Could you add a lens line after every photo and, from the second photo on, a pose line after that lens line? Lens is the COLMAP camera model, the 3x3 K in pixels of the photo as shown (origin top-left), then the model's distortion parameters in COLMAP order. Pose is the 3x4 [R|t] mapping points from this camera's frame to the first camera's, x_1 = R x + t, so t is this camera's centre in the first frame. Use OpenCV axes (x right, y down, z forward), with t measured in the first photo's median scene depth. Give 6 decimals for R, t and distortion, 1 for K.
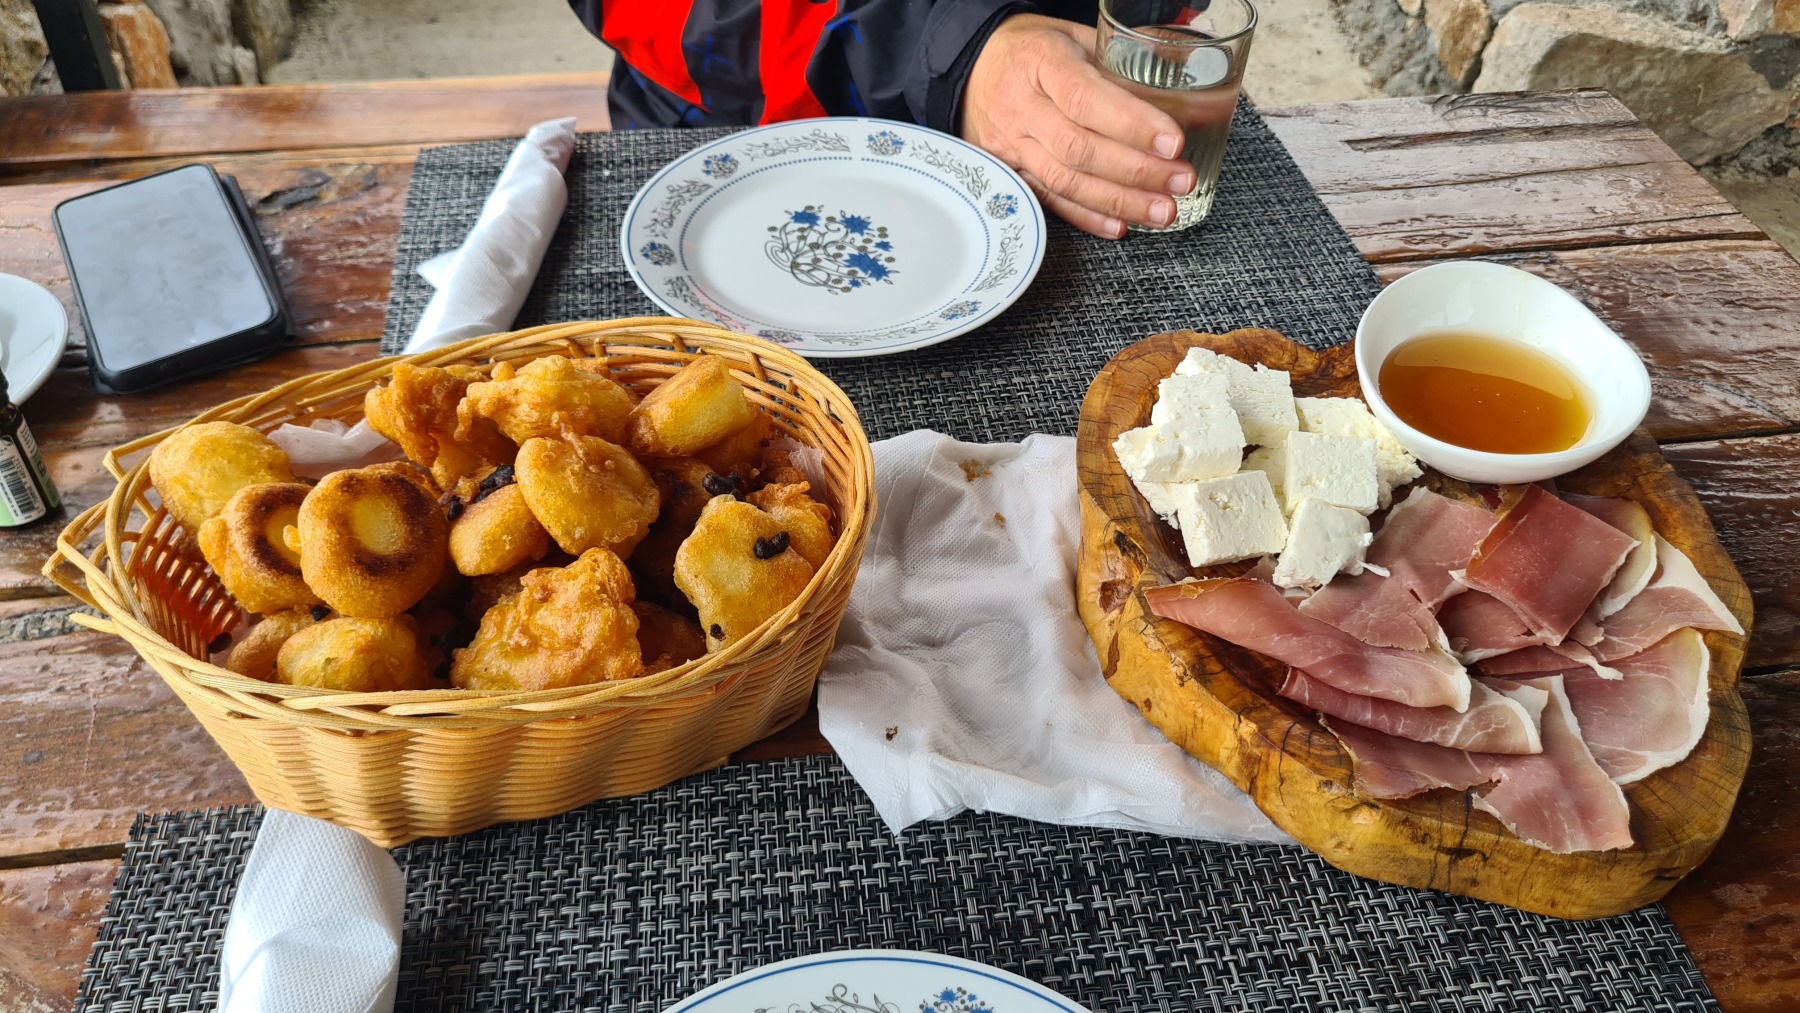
lens RADIAL K [[1396.5, 0, 913.7], [0, 1396.5, 505.4], [0, 0, 1]] dist [0.042000, -0.062952]
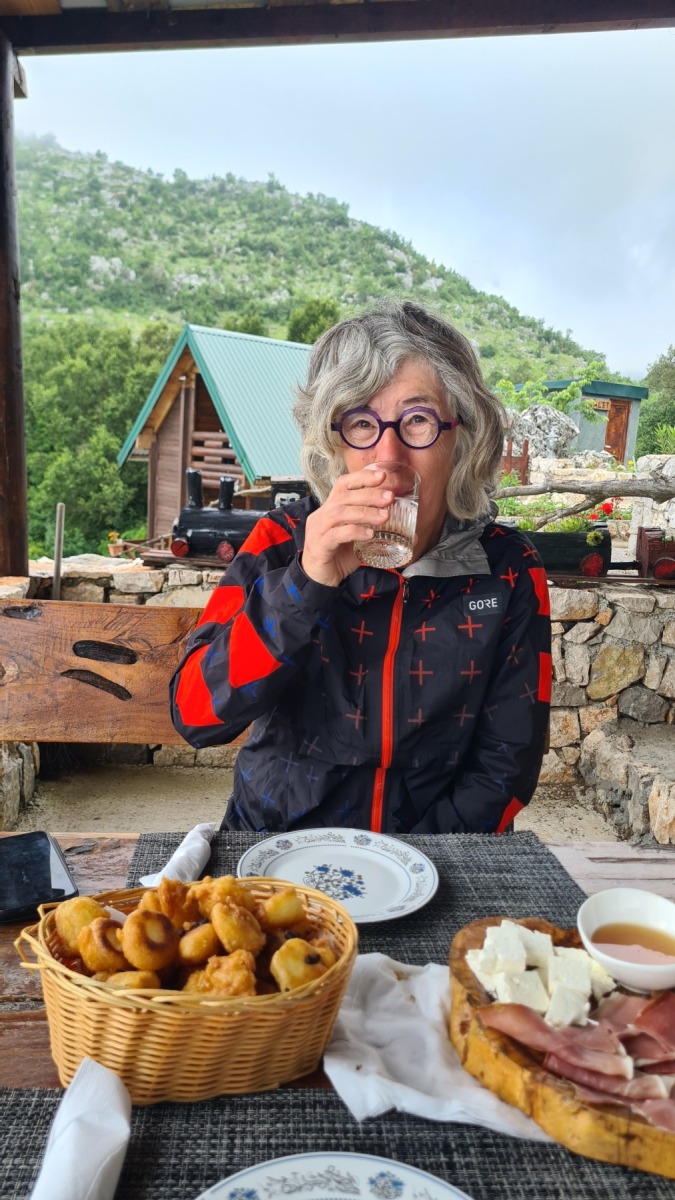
lens RADIAL K [[905.6, 0, 340.4], [0, 905.6, 595.6], [0, 0, 1]] dist [0.062878, -0.054669]
pose [[0.997988, 0.043971, -0.045677, -0.011742], [-0.062188, 0.819202, -0.570124, 0.373638], [0.012349, 0.571817, 0.820288, -0.557751]]
